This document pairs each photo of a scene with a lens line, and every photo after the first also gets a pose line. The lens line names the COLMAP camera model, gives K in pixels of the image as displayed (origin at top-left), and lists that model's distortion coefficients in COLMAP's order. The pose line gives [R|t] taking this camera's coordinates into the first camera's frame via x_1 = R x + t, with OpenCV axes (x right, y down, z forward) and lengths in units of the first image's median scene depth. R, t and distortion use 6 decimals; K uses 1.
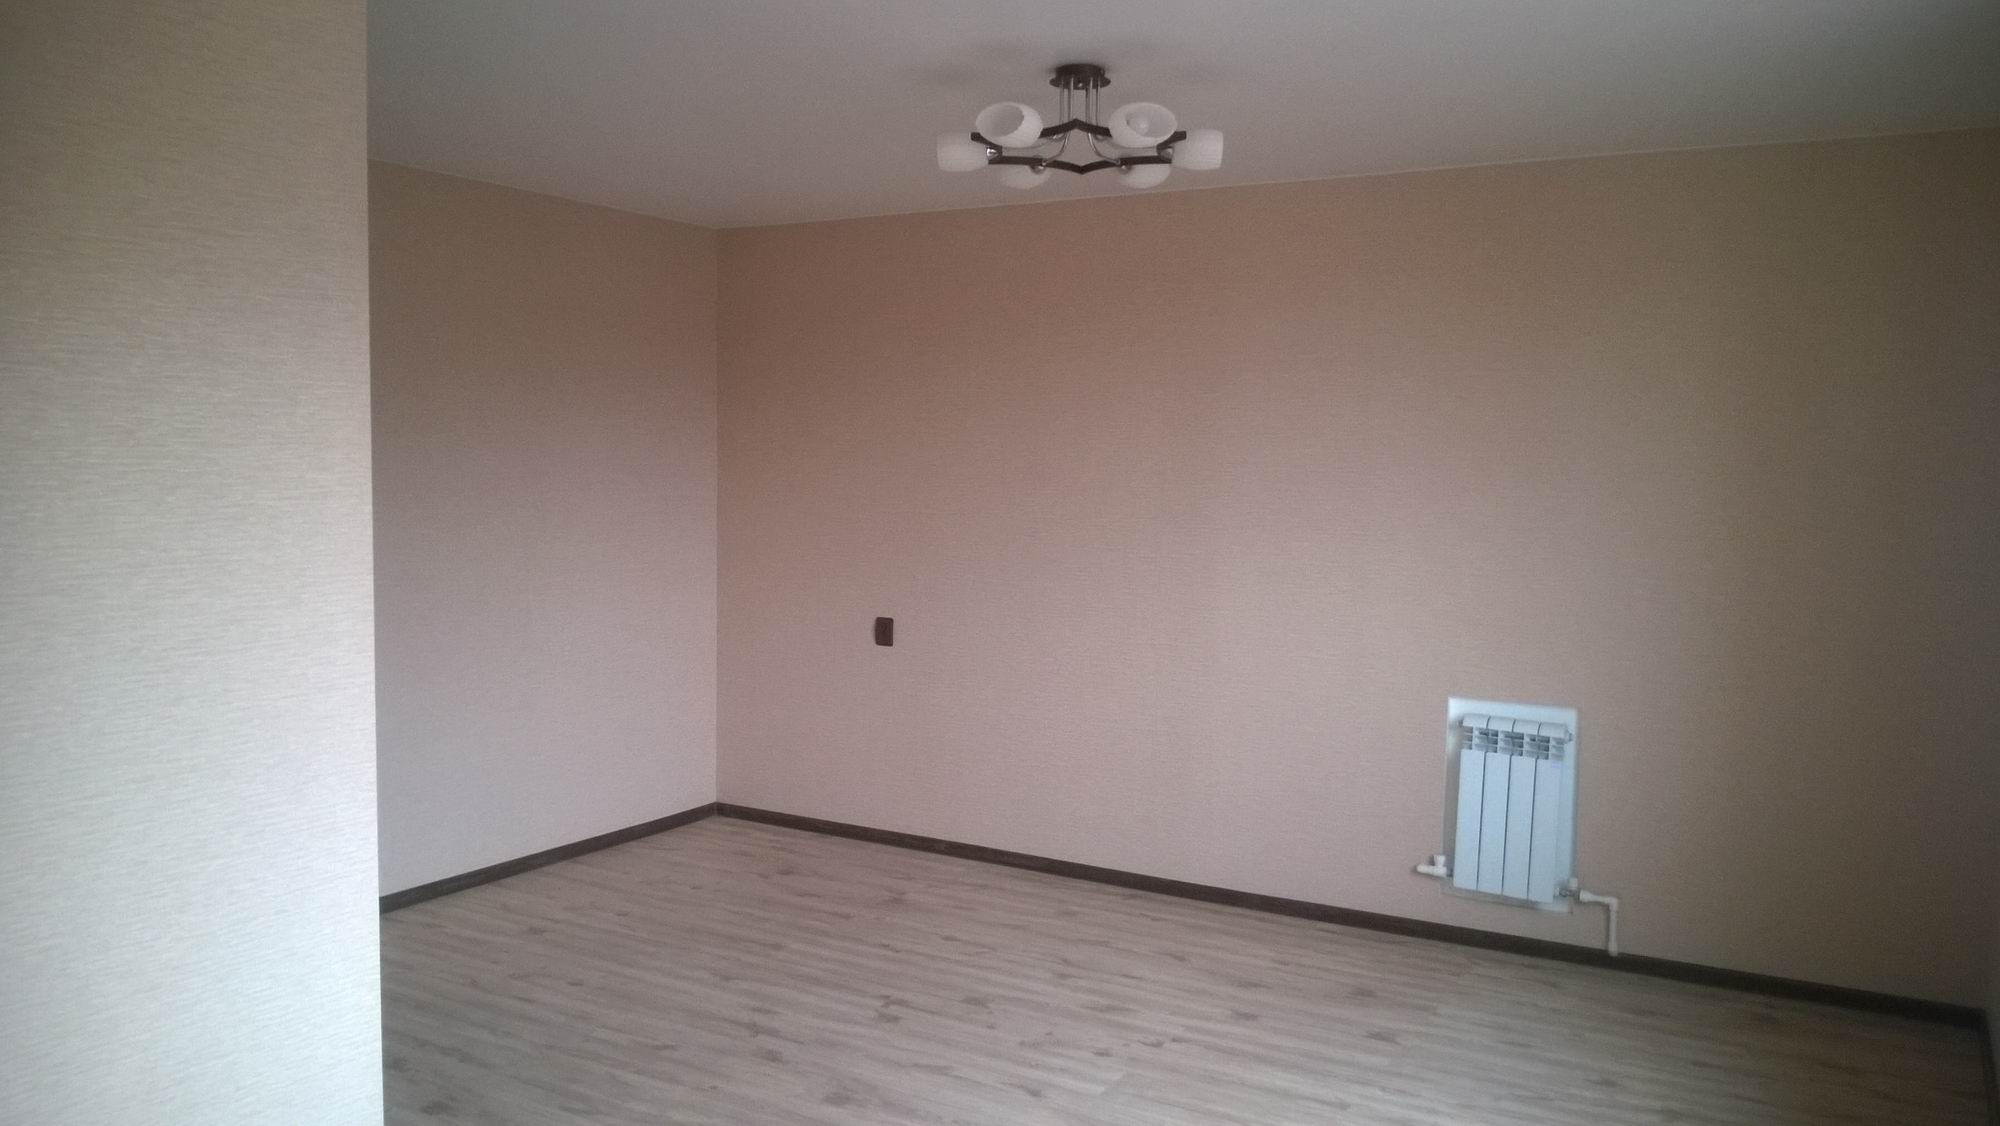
lens RADIAL K [[1506.7, 0, 1000.8], [0, 1506.7, 566.0], [0, 0, 1]] dist [-0.001229, 0.000308]
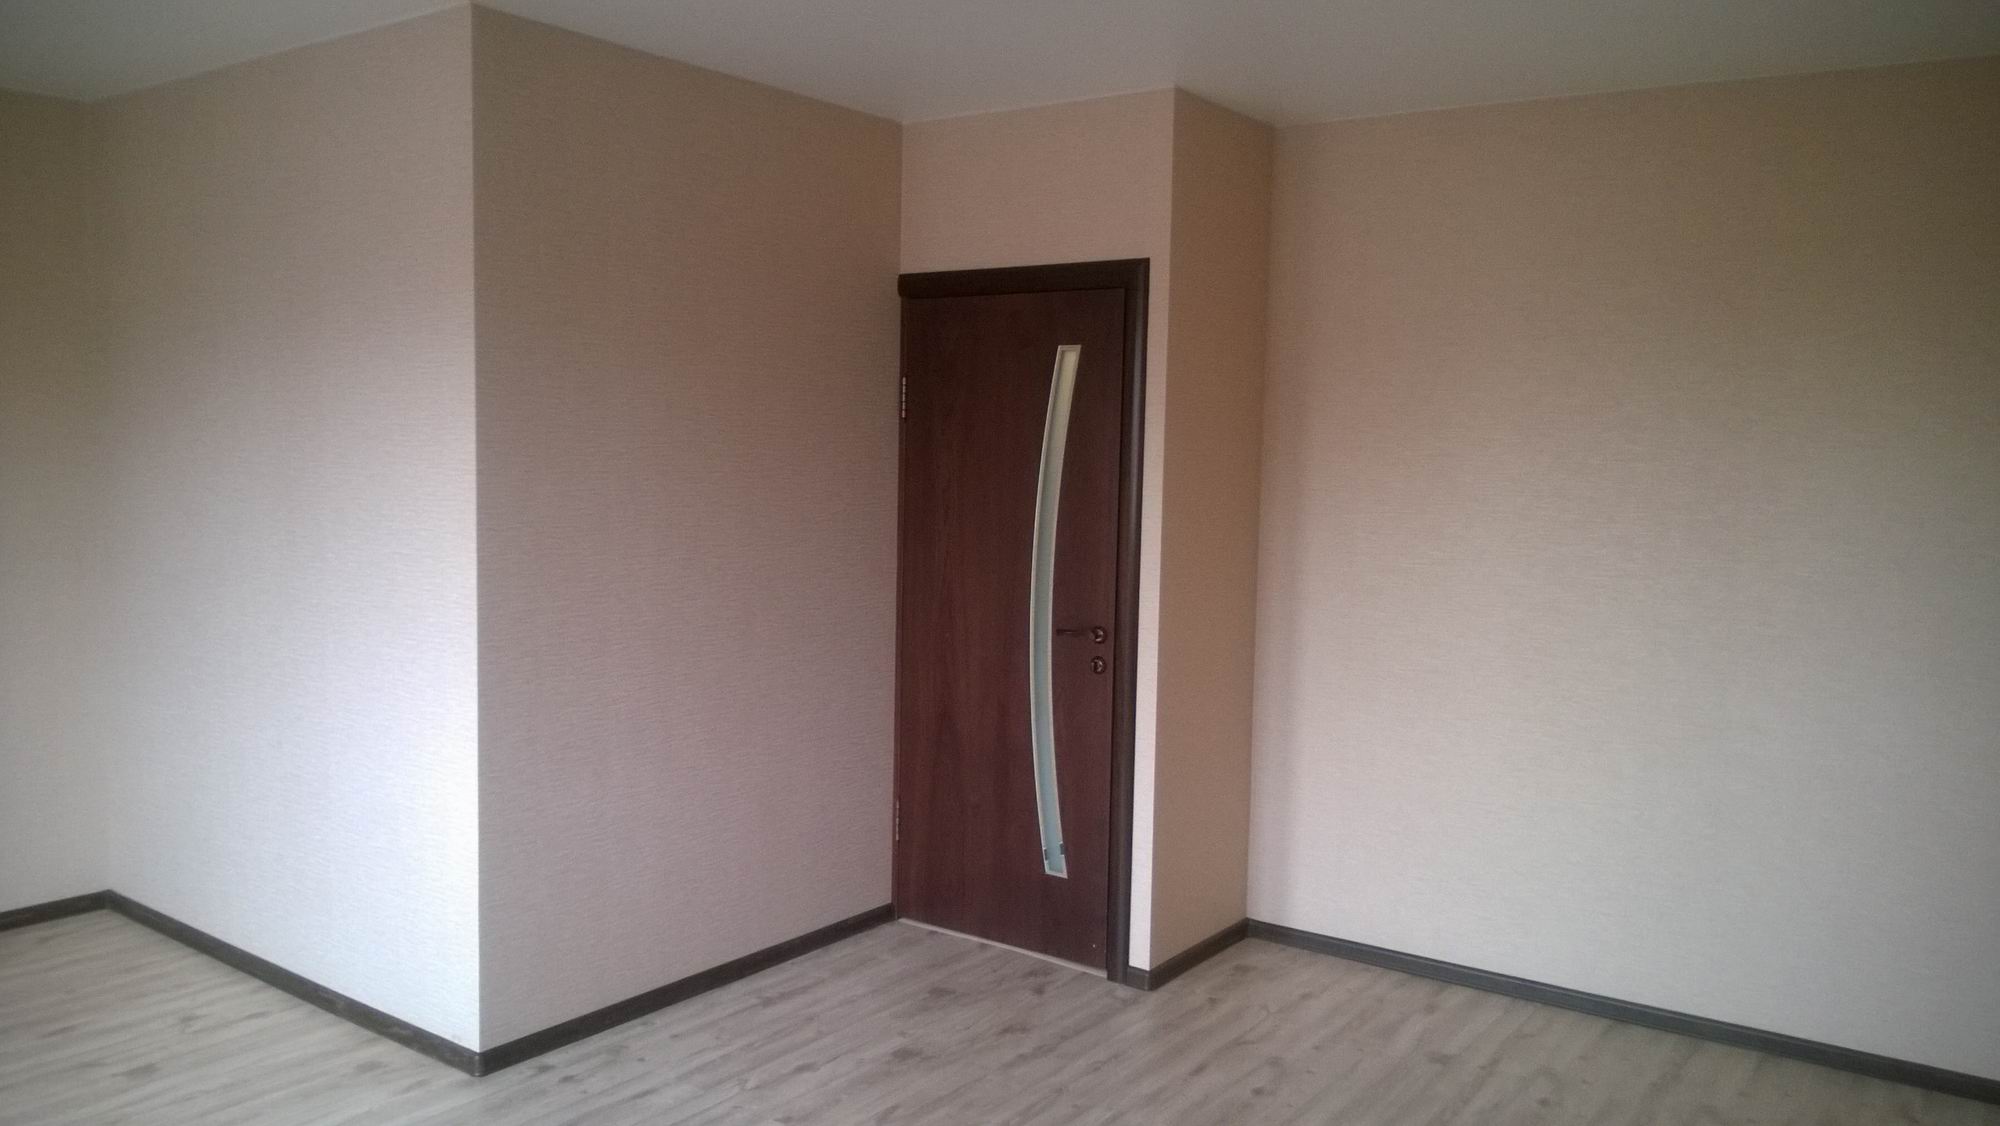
lens RADIAL K [[1506.7, 0, 1000.2], [0, 1506.7, 562.5], [0, 0, 1]] dist [-0.001229, 0.000308]
pose [[-0.087654, 0.056138, -0.994568, 0.443011], [-0.096297, 0.993257, 0.064551, -0.039512], [0.991486, 0.101432, -0.081657, 0.755488]]
